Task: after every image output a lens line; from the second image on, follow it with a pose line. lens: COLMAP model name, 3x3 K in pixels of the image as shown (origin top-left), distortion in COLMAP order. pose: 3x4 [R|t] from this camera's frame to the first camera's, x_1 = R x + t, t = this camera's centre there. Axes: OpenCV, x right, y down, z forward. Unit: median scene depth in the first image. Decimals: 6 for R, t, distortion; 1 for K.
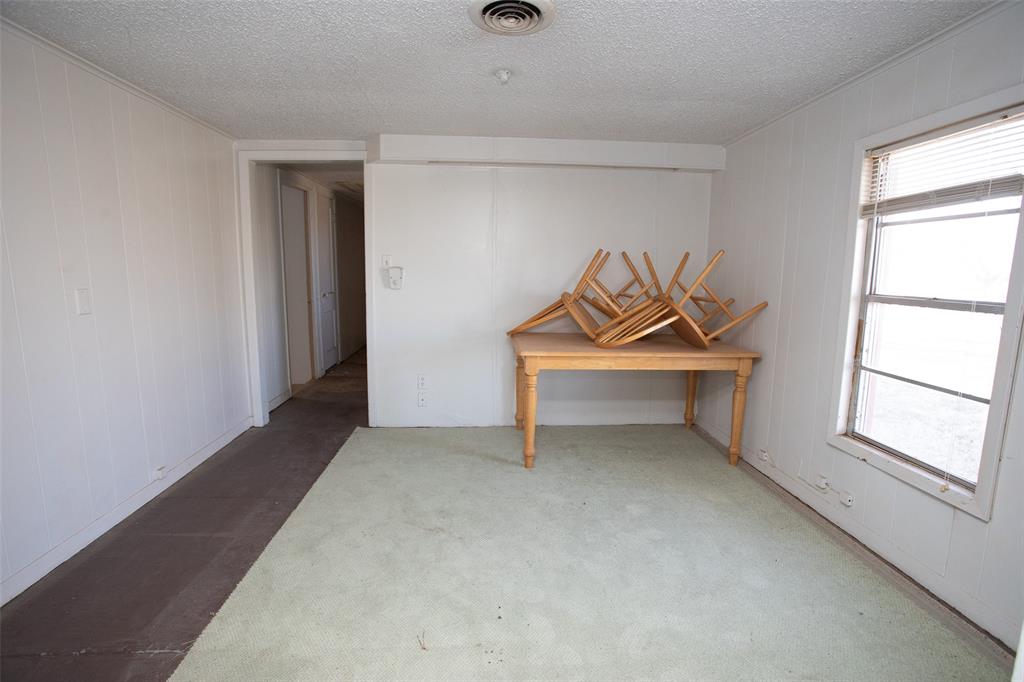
lens RADIAL K [[499.9, 0, 514.1], [0, 499.9, 346.1], [0, 0, 1]] dist [-0.066850, 0.028615]
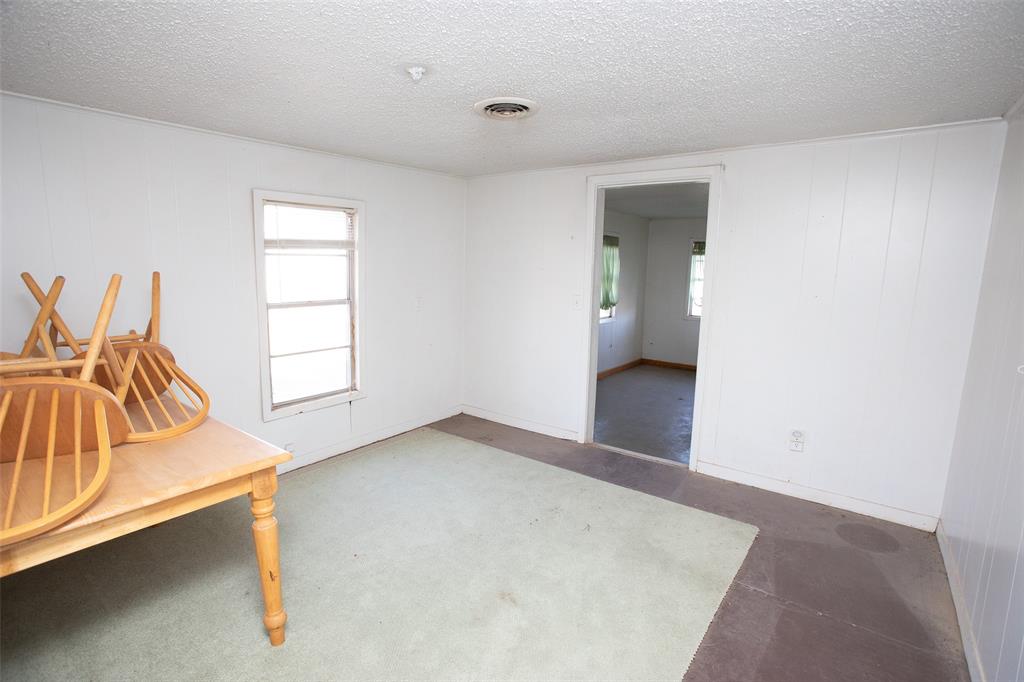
lens RADIAL K [[499.9, 0, 514.1], [0, 499.9, 346.1], [0, 0, 1]] dist [-0.066850, 0.028615]
pose [[-0.760126, -0.113262, 0.639828, -0.527642], [0.086020, 0.958484, 0.271864, -0.230113], [-0.644056, 0.261689, -0.718826, 1.165468]]
